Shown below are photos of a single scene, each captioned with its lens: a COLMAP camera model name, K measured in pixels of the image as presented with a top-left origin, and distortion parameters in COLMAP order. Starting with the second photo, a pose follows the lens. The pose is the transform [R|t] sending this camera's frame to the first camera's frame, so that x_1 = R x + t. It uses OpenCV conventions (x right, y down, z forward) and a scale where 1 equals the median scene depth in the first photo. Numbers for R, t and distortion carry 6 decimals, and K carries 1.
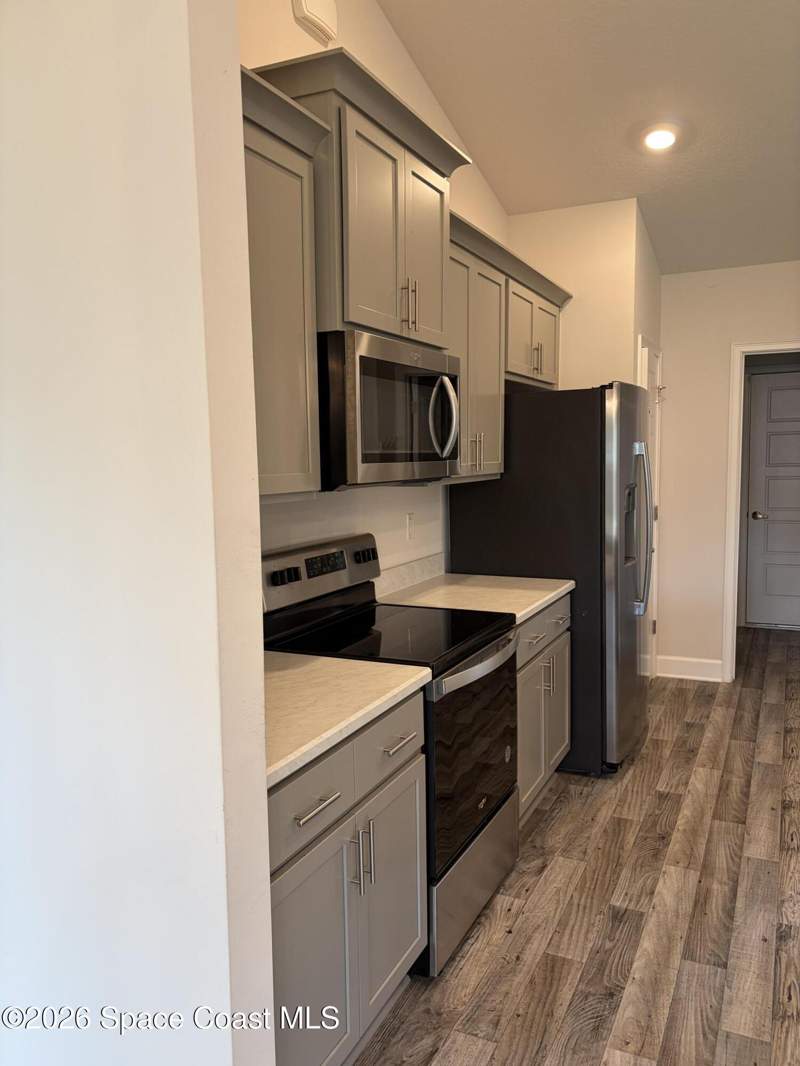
lens RADIAL K [[809.4, 0, 394.5], [0, 809.4, 529.7], [0, 0, 1]] dist [0.007369, -0.020175]
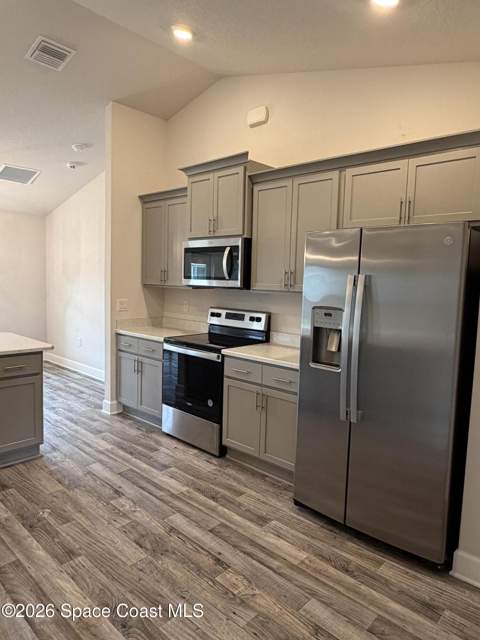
lens RADIAL K [[412.6, 0, 235.8], [0, 412.6, 319.0], [0, 0, 1]] dist [-0.022302, 0.003859]
pose [[-0.288492, 0.103196, -0.951905, 1.127983], [-0.116201, 0.983053, 0.141790, -0.134806], [0.950405, 0.151518, -0.271611, 1.230475]]
